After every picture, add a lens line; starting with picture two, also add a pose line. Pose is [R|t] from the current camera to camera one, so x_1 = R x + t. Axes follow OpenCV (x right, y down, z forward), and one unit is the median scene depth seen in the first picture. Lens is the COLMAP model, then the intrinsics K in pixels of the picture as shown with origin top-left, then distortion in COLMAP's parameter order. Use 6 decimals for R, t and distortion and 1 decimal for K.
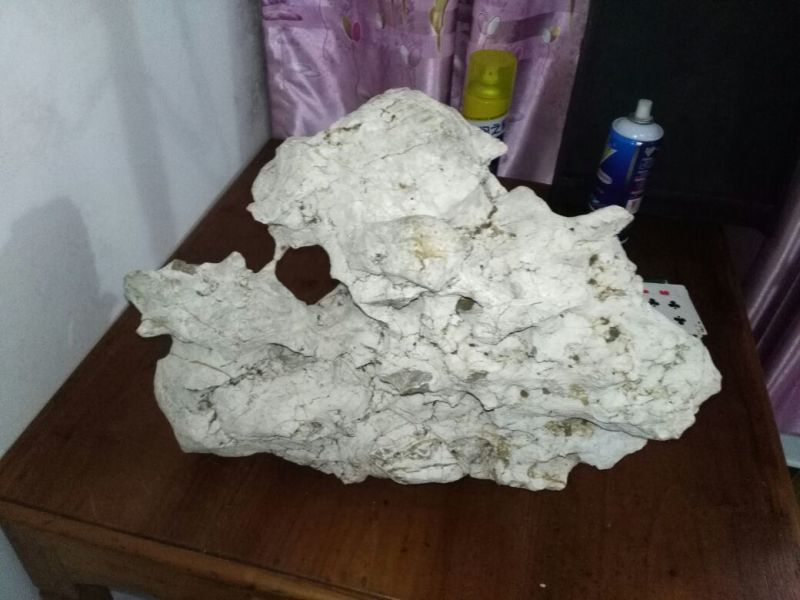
lens RADIAL K [[659.4, 0, 398.4], [0, 659.4, 303.5], [0, 0, 1]] dist [0.063078, -0.125995]
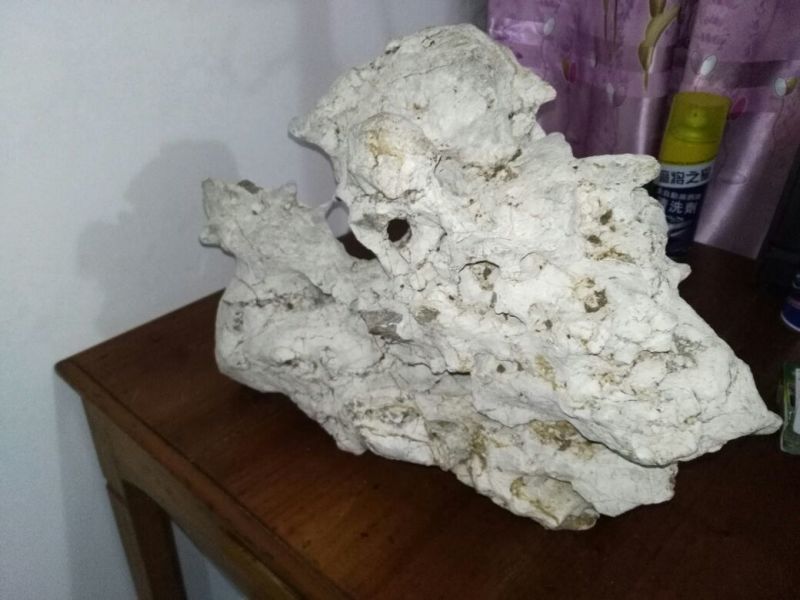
lens RADIAL K [[659.4, 0, 395.2], [0, 659.4, 302.3], [0, 0, 1]] dist [0.063078, -0.125995]
pose [[0.879592, 0.215585, -0.424076, 0.384575], [-0.281157, 0.954661, -0.097842, 0.165088], [0.383755, 0.205293, 0.900326, 0.169874]]
